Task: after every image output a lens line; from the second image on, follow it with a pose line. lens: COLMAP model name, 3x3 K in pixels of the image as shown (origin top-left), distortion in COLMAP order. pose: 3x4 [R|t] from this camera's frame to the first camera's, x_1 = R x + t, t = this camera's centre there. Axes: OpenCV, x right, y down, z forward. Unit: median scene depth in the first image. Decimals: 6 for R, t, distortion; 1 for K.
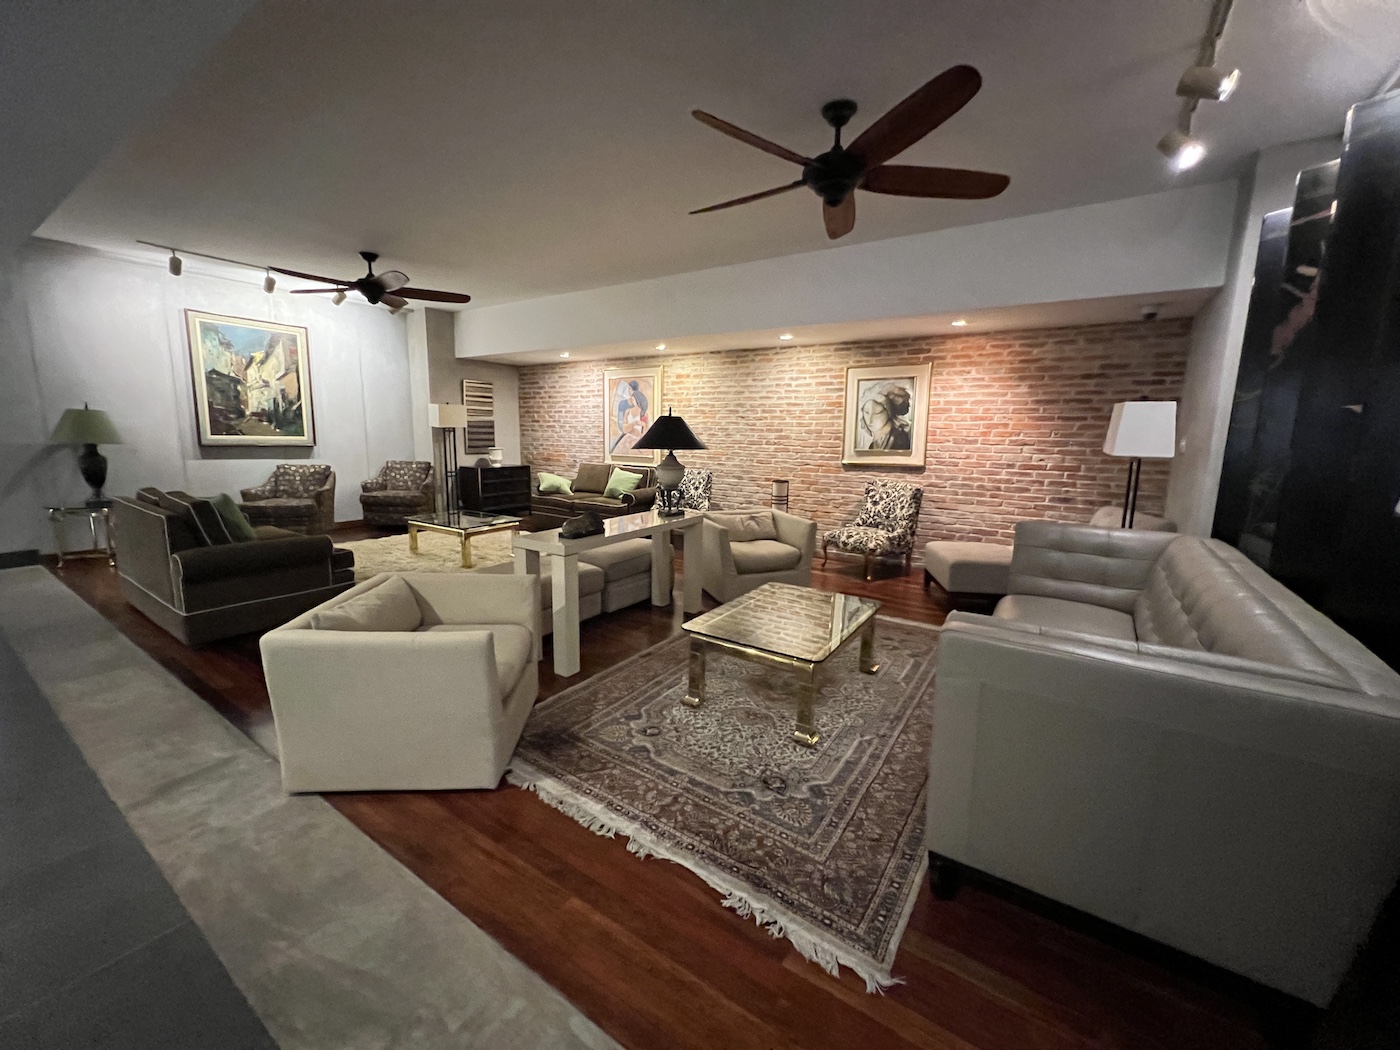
lens RADIAL K [[557.6, 0, 692.5], [0, 557.6, 518.4], [0, 0, 1]] dist [0.011912, 0.000823]
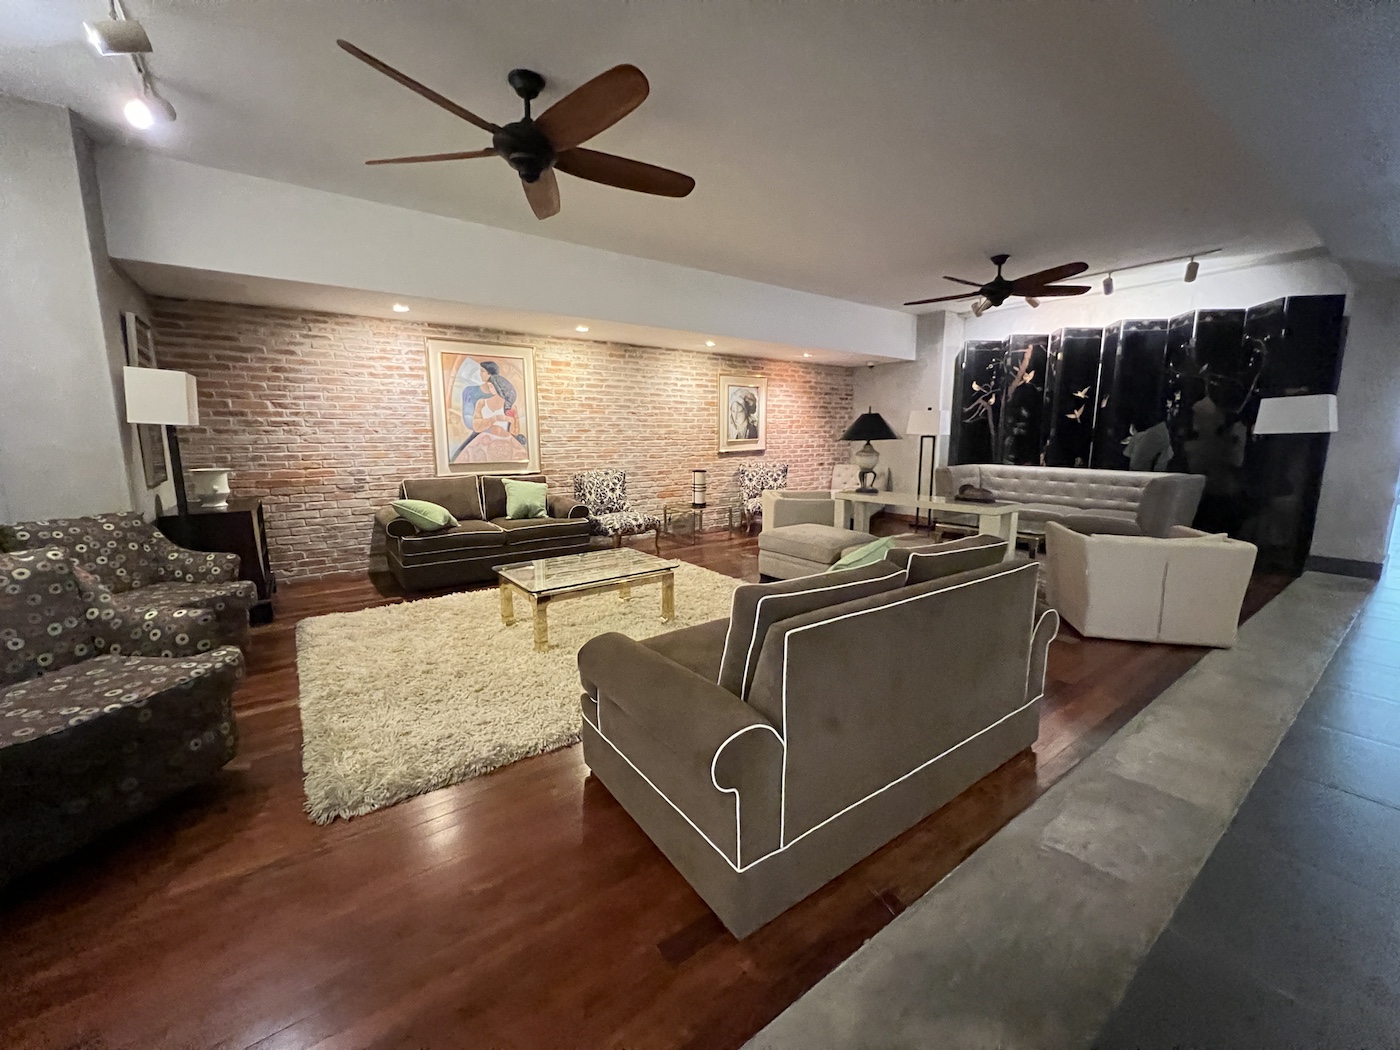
lens RADIAL K [[557.6, 0, 691.1], [0, 557.6, 521.1], [0, 0, 1]] dist [0.011912, 0.000823]
pose [[0.350572, -0.166158, 0.921678, -0.846815], [0.154539, 0.980908, 0.118055, -0.096934], [-0.923697, 0.101048, 0.369557, 0.575134]]
